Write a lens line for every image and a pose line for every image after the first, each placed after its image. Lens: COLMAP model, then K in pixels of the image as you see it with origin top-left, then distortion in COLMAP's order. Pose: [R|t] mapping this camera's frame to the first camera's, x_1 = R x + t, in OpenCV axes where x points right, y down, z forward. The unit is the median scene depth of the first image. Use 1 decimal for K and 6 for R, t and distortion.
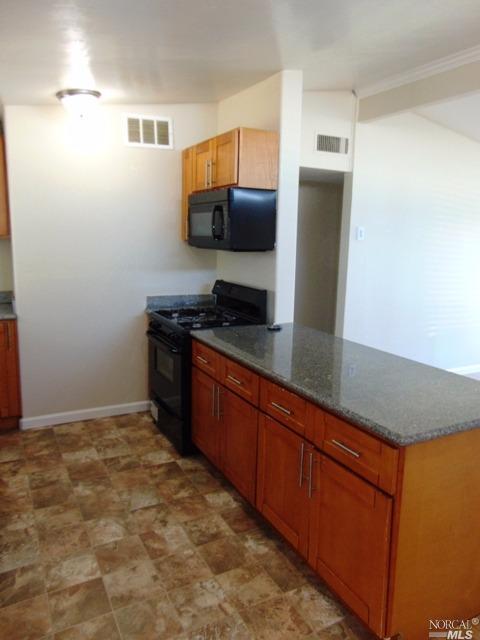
lens RADIAL K [[472.9, 0, 245.4], [0, 472.9, 317.3], [0, 0, 1]] dist [-0.036923, 0.059009]
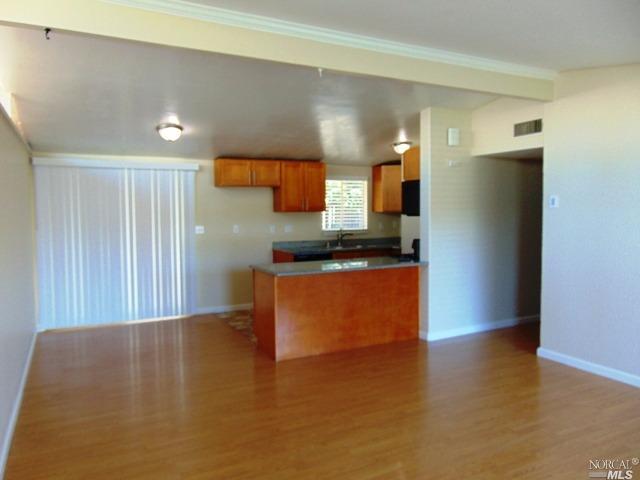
lens RADIAL K [[472.9, 0, 323.6], [0, 472.9, 237.0], [0, 0, 1]] dist [-0.036923, 0.059009]
pose [[0.002632, 0.032246, -0.999477, 1.834751], [-0.167121, 0.985438, 0.031353, -0.069067], [0.985933, 0.166951, 0.007982, 0.719640]]
